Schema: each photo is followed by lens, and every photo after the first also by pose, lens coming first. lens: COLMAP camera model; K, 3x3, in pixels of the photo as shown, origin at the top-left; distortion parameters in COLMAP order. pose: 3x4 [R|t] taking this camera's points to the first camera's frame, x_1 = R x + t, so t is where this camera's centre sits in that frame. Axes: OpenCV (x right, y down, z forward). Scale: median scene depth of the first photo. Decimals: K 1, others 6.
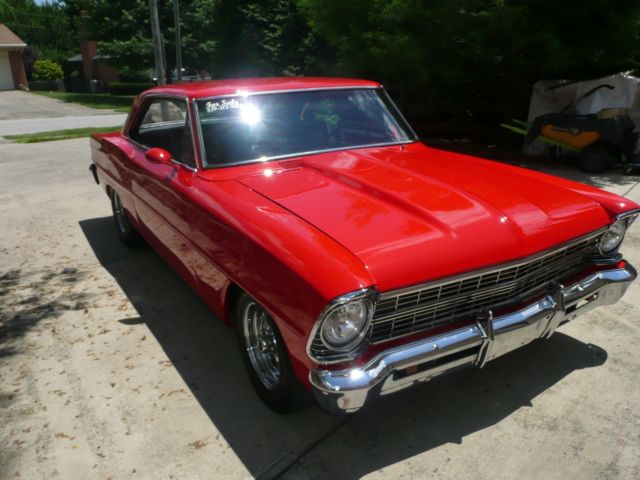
lens RADIAL K [[529.7, 0, 317.4], [0, 529.7, 241.5], [0, 0, 1]] dist [-0.016906, 0.001464]
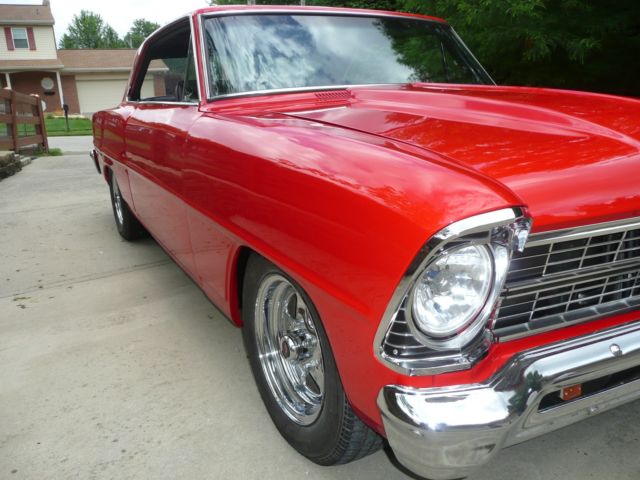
lens RADIAL K [[529.7, 0, 318.5], [0, 529.7, 237.7], [0, 0, 1]] dist [-0.016906, 0.001464]
pose [[0.999000, 0.018669, -0.040620, -0.051286], [-0.021044, 0.998044, -0.058863, 0.124096], [0.039441, 0.059659, 0.997439, 0.457102]]
